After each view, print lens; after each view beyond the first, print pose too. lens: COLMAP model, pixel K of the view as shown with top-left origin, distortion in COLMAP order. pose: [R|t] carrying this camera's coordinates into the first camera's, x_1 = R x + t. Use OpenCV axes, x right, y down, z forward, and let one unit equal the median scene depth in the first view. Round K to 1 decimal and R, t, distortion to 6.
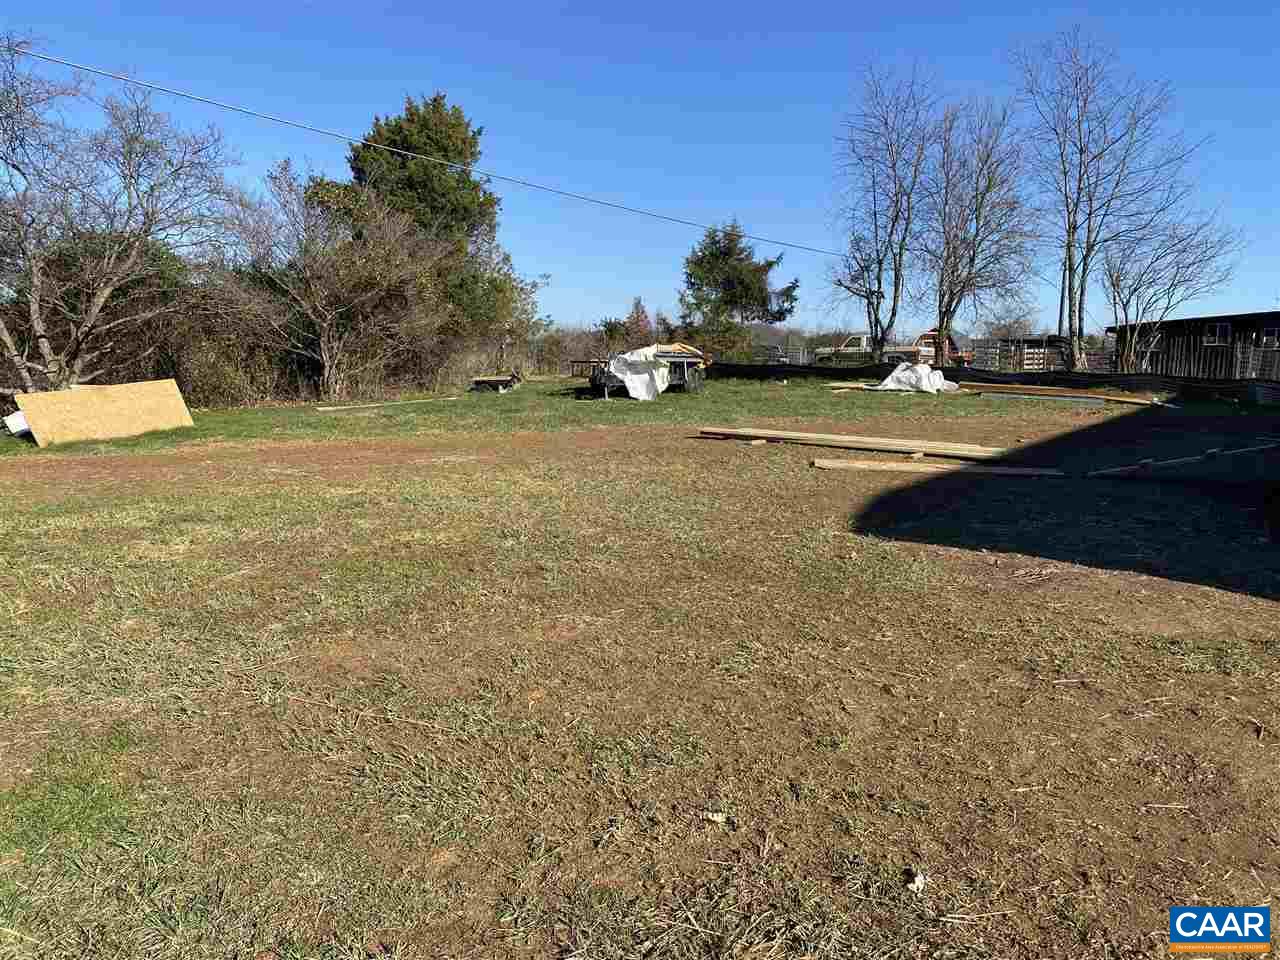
lens RADIAL K [[983.8, 0, 648.4], [0, 983.8, 482.9], [0, 0, 1]] dist [0.027115, -0.027621]
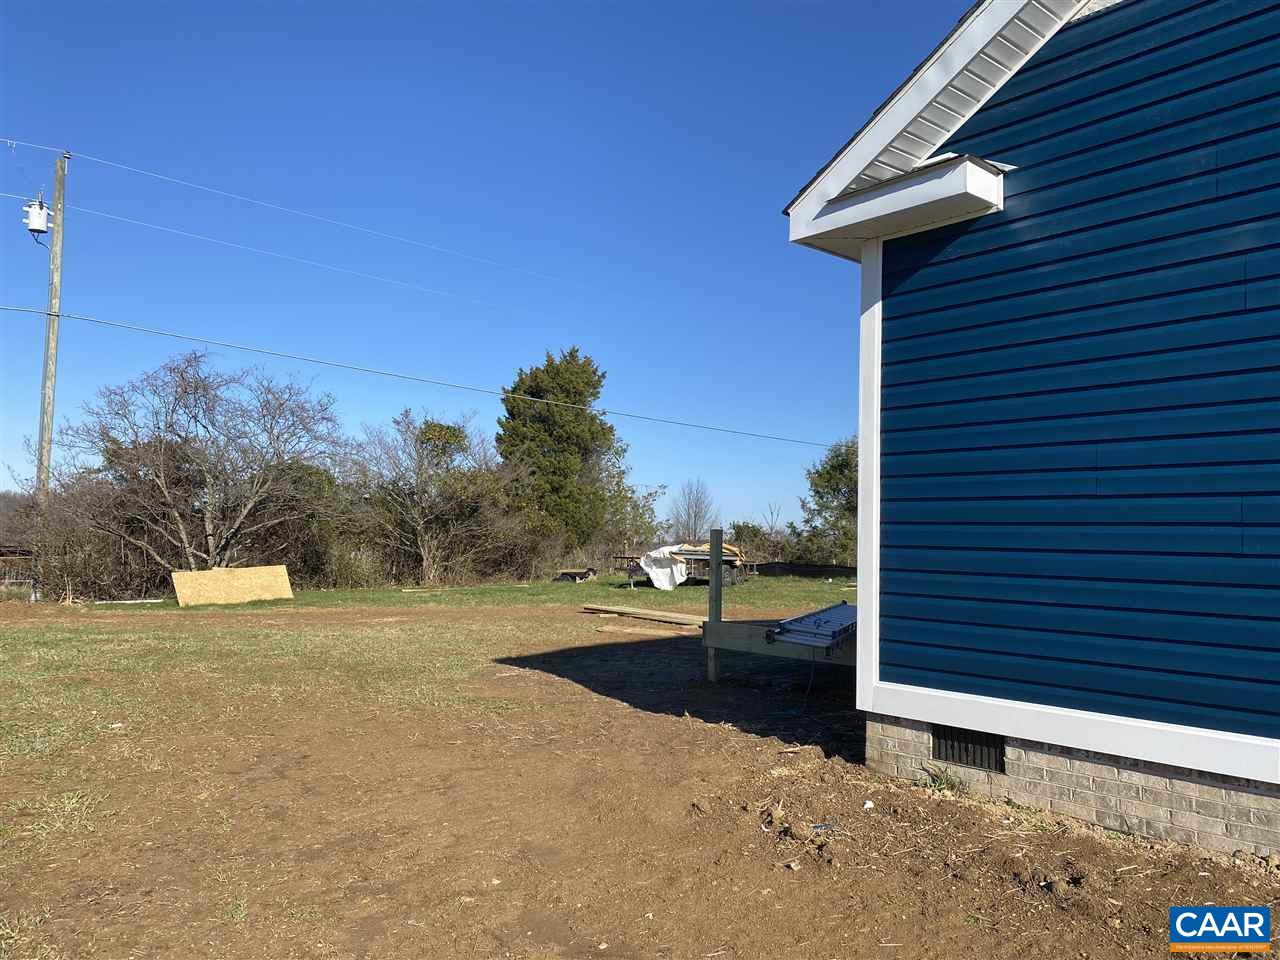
lens RADIAL K [[960.1, 0, 643.8], [0, 960.1, 494.6], [0, 0, 1]] dist [0.067247, -0.156302]
pose [[0.961278, -0.004498, -0.275543, 0.295584], [-0.048514, 0.981489, -0.185270, 0.021306], [0.271275, 0.191463, 0.943266, -0.145707]]
